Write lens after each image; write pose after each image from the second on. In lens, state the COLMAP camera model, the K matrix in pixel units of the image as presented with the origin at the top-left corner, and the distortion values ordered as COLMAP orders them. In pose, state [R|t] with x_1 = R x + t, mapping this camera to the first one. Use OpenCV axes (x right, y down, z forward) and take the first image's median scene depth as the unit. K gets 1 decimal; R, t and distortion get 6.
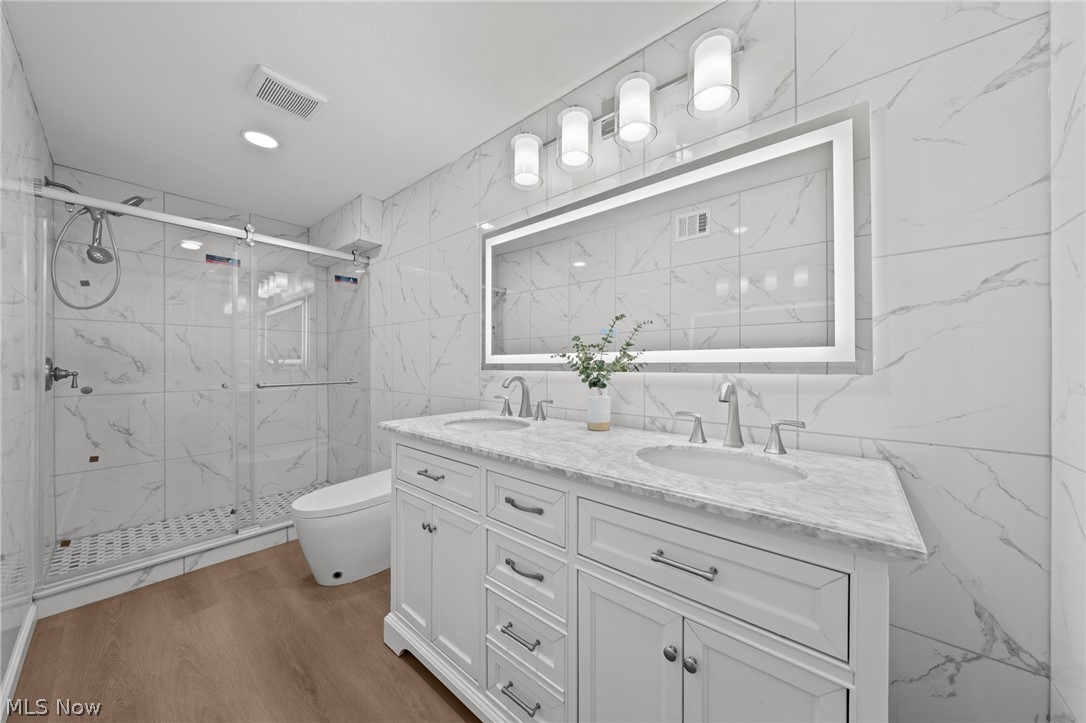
lens RADIAL K [[369.2, 0, 548.3], [0, 369.2, 363.5], [0, 0, 1]] dist [0.001785, 0.000301]
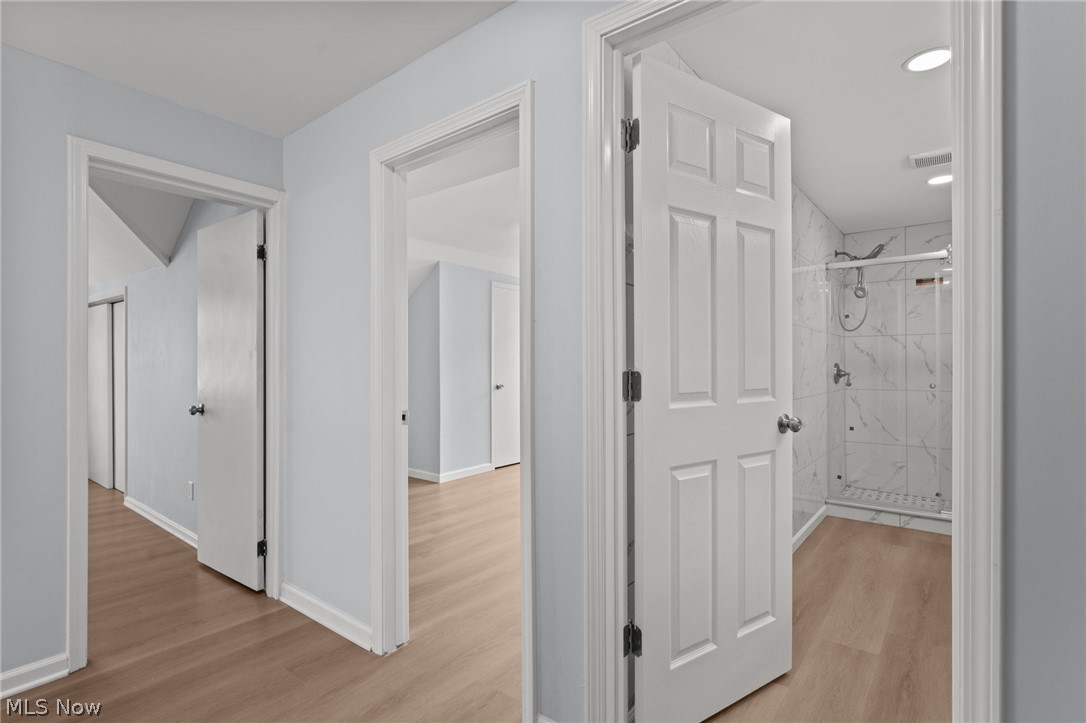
lens RADIAL K [[530.9, 0, 545.7], [0, 530.9, 364.0], [0, 0, 1]] dist [0.000696, 0.000118]
pose [[0.041351, -0.003763, -0.999138, 0.867881], [0.000688, 0.999993, -0.003738, -0.005424], [0.999144, -0.000532, 0.041354, -0.342138]]
